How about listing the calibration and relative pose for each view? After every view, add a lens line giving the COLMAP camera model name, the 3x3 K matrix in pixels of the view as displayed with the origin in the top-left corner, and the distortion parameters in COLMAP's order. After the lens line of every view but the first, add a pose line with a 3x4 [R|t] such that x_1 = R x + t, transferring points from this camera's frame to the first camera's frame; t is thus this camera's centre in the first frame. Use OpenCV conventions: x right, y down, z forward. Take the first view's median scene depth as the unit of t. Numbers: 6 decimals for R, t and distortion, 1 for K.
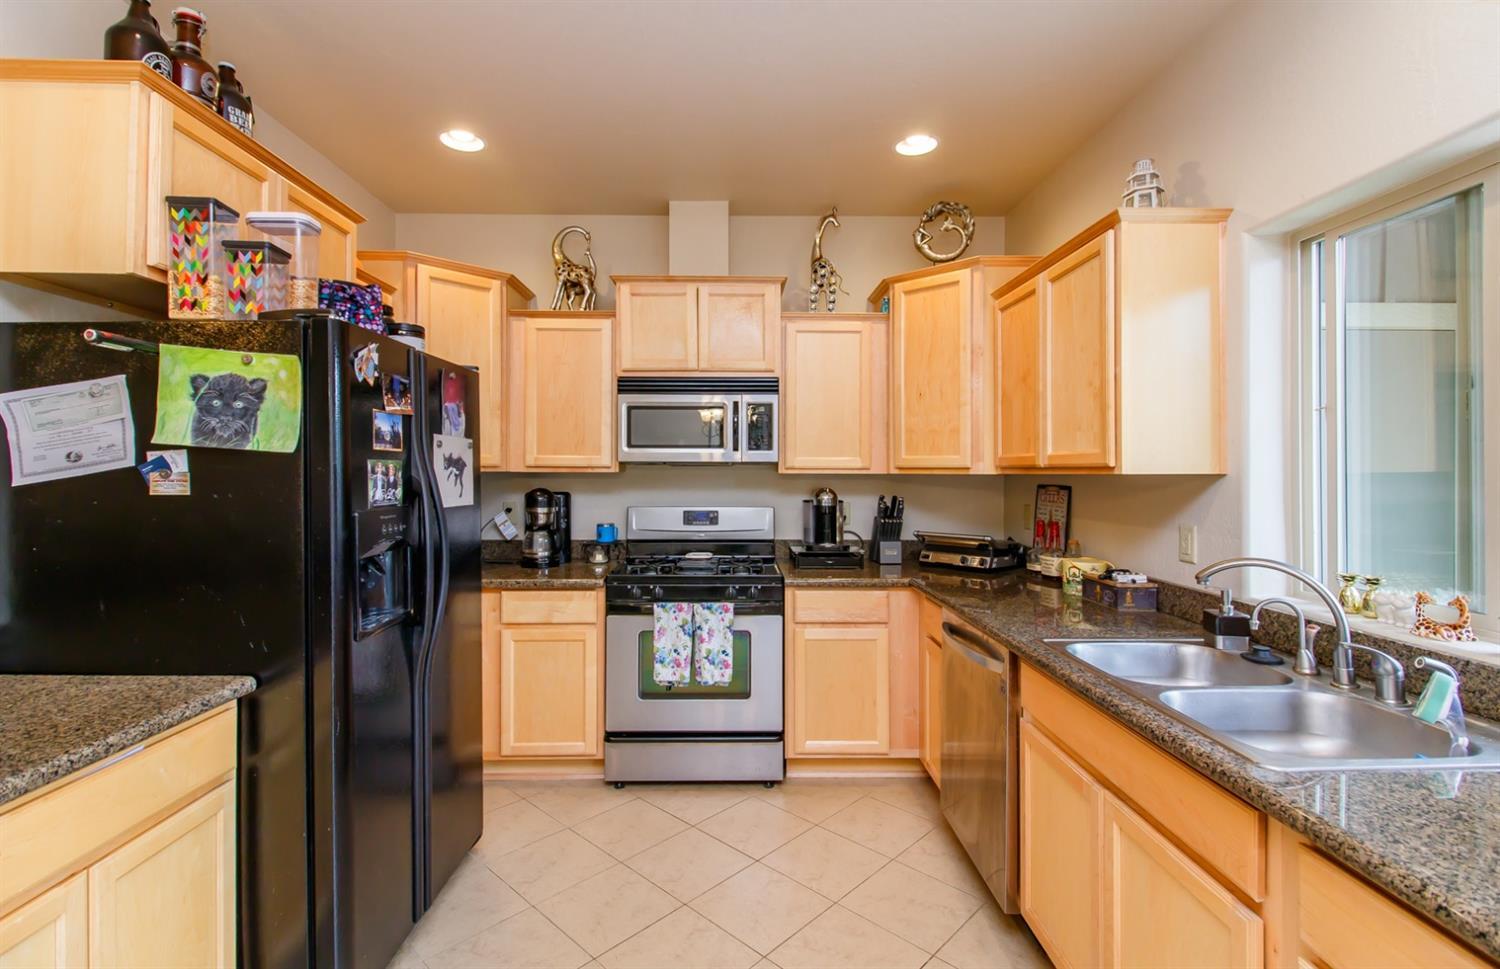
lens RADIAL K [[710.6, 0, 750.6], [0, 710.6, 471.7], [0, 0, 1]] dist [0.017202, -0.005711]
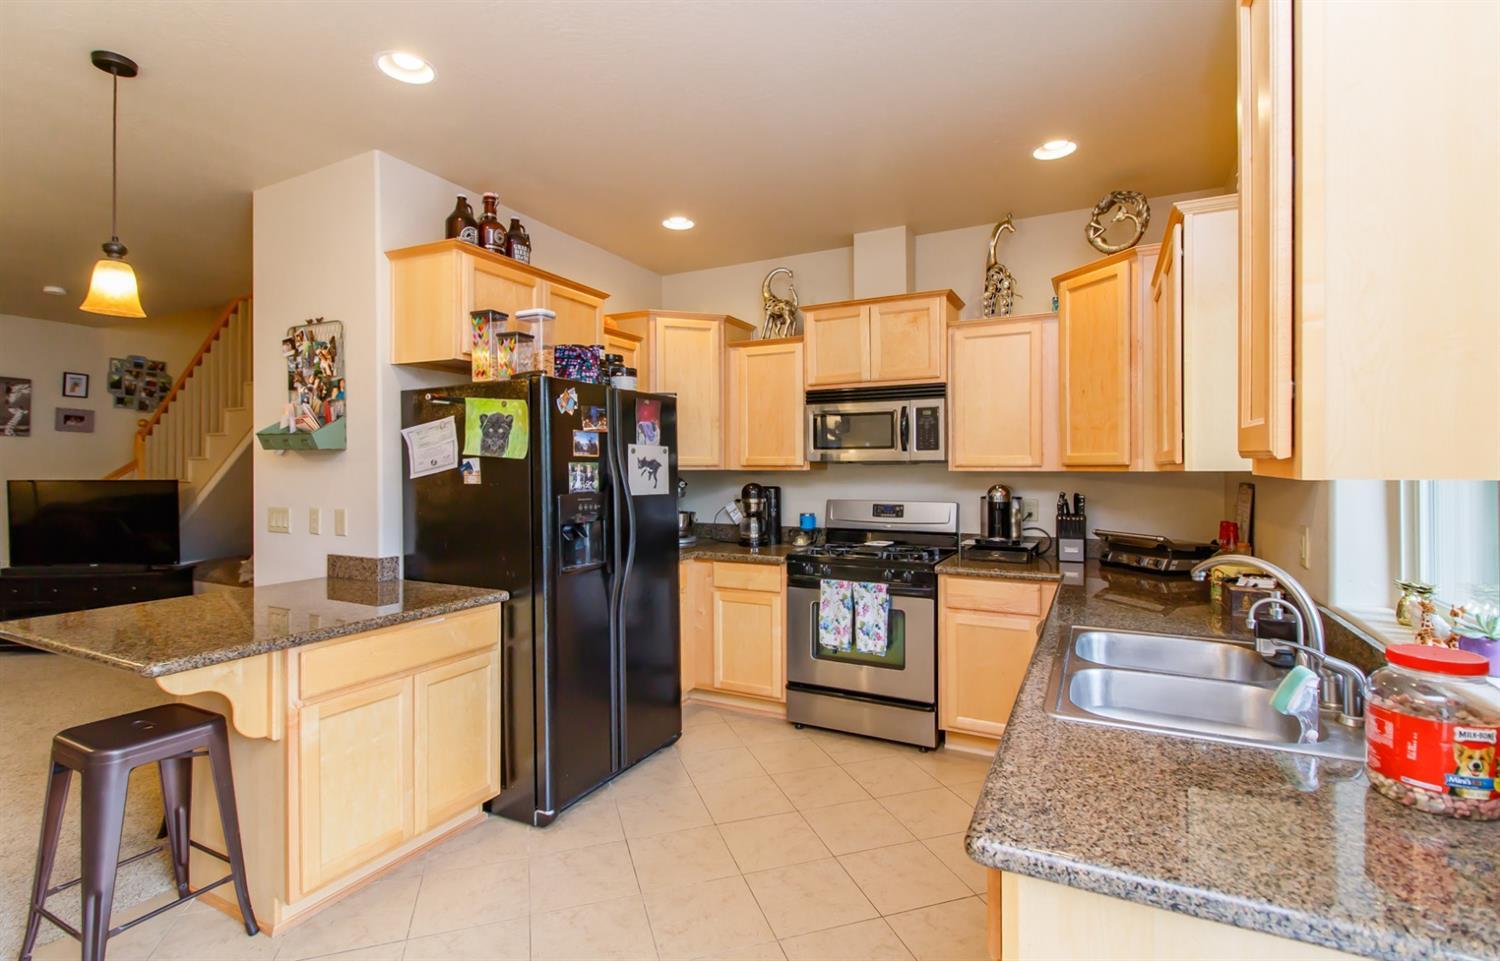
lens RADIAL K [[710.6, 0, 753.3], [0, 710.6, 479.3], [0, 0, 1]] dist [0.017202, -0.005711]
pose [[0.880562, 0.003568, -0.473918, 0.325602], [0.002746, 0.999916, 0.012630, 0.000749], [0.473923, -0.012422, 0.880479, -0.106713]]
